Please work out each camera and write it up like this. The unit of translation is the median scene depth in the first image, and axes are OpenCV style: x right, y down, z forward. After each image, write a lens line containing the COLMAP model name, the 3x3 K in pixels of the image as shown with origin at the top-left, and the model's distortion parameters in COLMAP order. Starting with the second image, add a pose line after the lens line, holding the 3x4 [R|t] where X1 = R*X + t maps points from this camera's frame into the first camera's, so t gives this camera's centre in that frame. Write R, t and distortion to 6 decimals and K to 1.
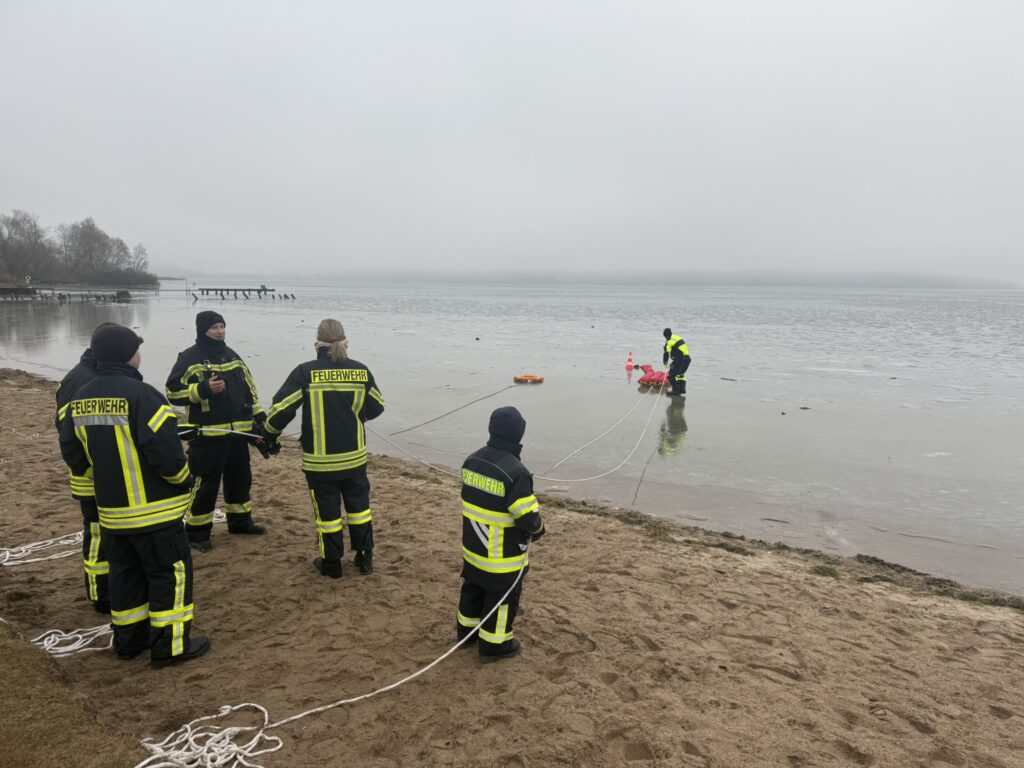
lens RADIAL K [[725.5, 0, 522.0], [0, 725.5, 382.0], [0, 0, 1]] dist [0.047060, -0.044691]
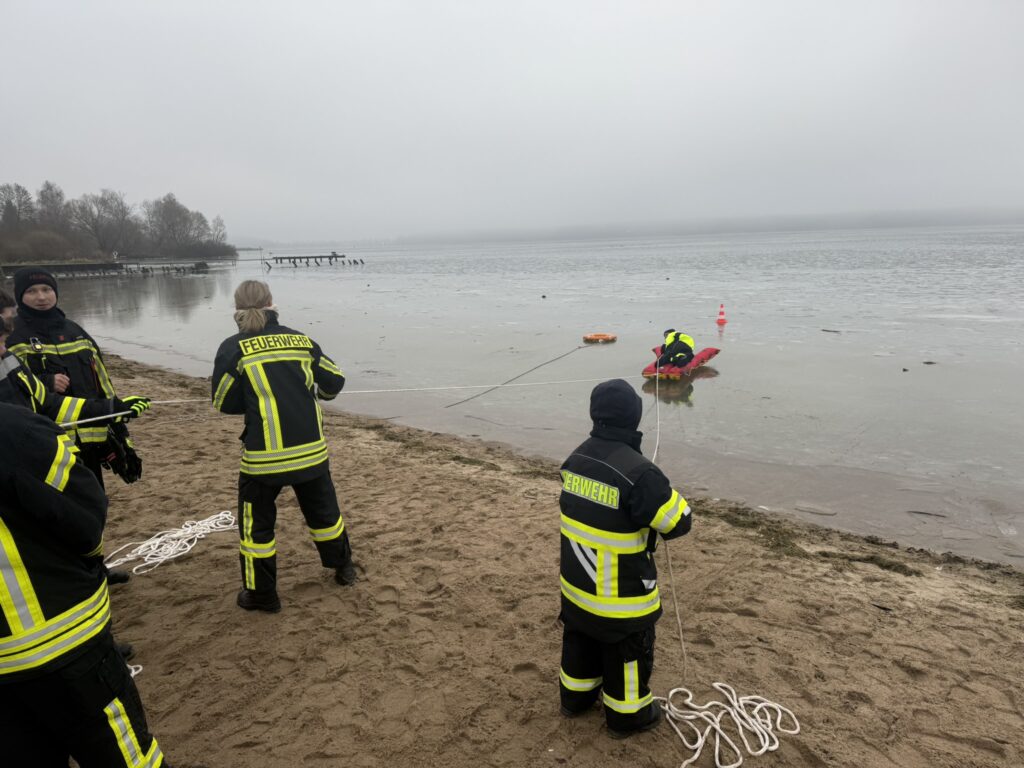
lens RADIAL K [[725.5, 0, 513.2], [0, 725.5, 386.0], [0, 0, 1]] dist [0.047060, -0.044691]
pose [[0.993767, -0.022701, -0.109138, -0.002071], [0.029474, 0.997712, 0.060848, -0.005949], [0.107507, -0.063686, 0.992162, 0.169088]]
